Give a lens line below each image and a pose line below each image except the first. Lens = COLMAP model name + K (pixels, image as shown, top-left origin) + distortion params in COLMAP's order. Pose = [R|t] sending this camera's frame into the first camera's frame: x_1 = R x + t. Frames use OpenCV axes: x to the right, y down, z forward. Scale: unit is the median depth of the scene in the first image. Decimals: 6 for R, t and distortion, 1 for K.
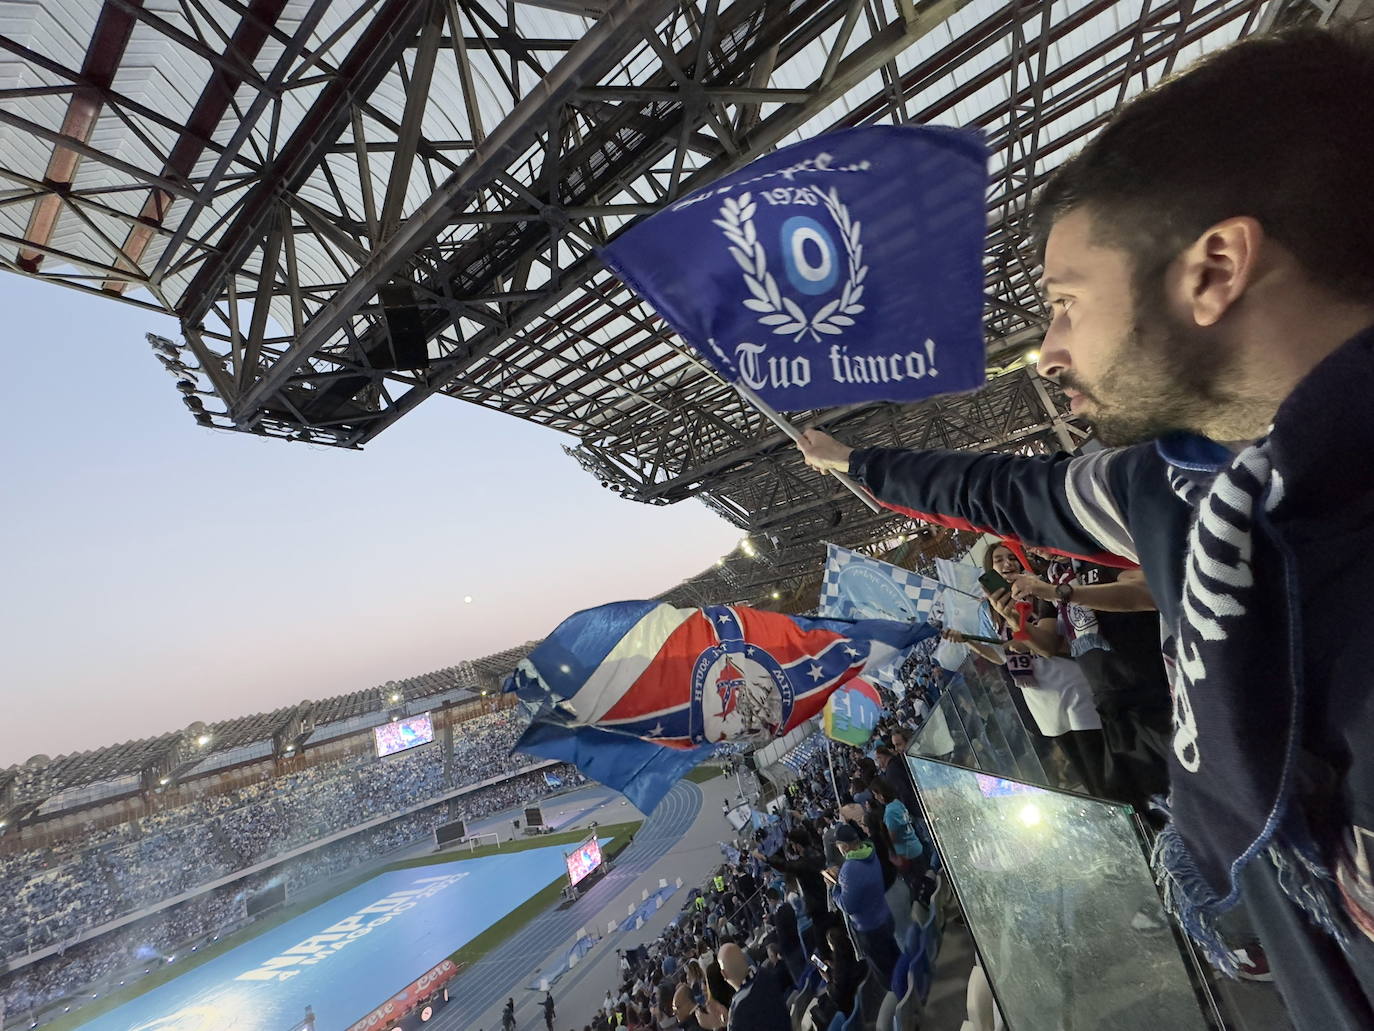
lens RADIAL K [[545.3, 0, 683.4], [0, 545.3, 510.2], [0, 0, 1]] dist [0.001979, -0.000475]
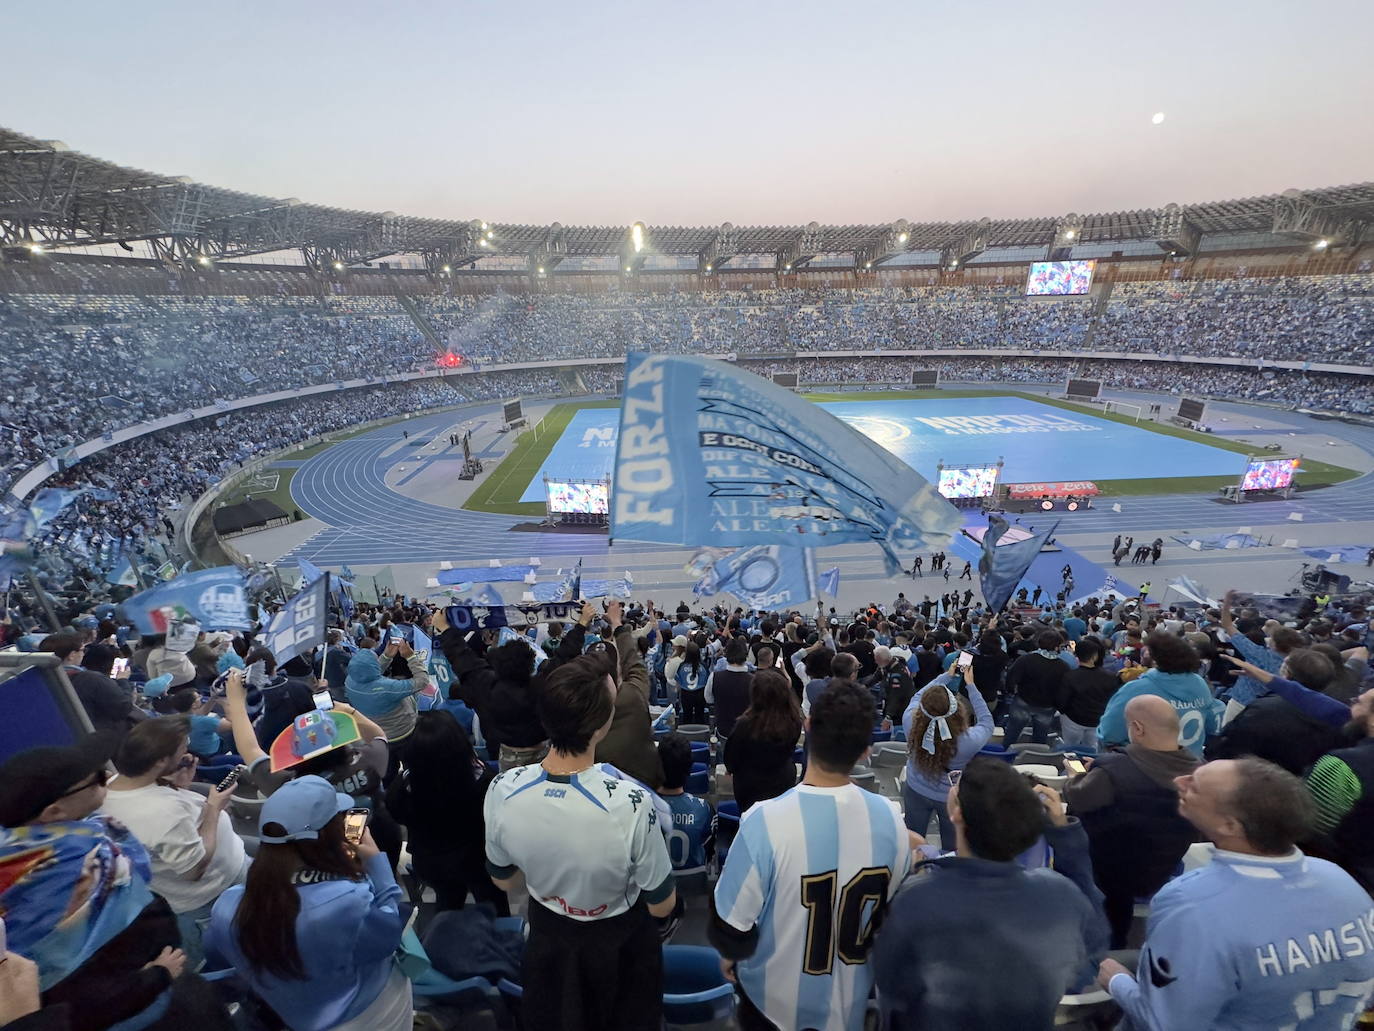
lens RADIAL K [[545.3, 0, 687.6], [0, 545.3, 518.9], [0, 0, 1]] dist [0.001979, -0.000475]
pose [[0.551535, 0.548615, -0.628355, -0.054395], [0.079779, 0.715141, 0.694413, -0.002115], [0.830328, -0.433122, 0.350658, -0.070288]]
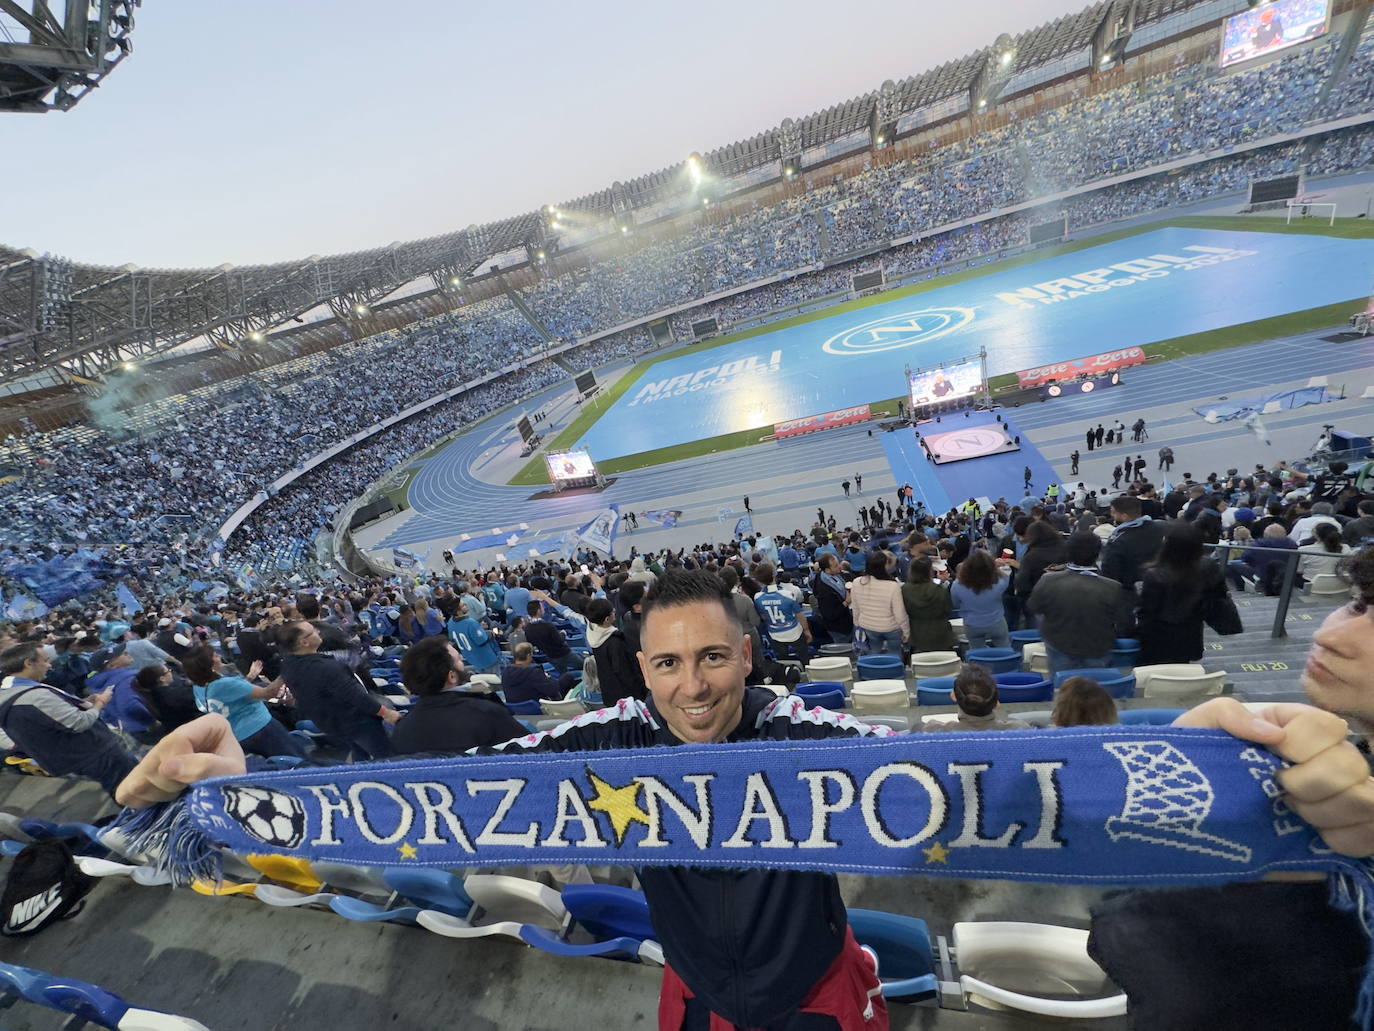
lens RADIAL K [[545.3, 0, 686.2], [0, 545.3, 516.2], [0, 0, 1]] dist [0.001979, -0.000475]
pose [[0.392781, 0.566159, -0.724698, 0.046935], [0.413982, 0.594816, 0.689066, 0.006121], [0.821183, -0.570664, -0.000747, 0.075643]]
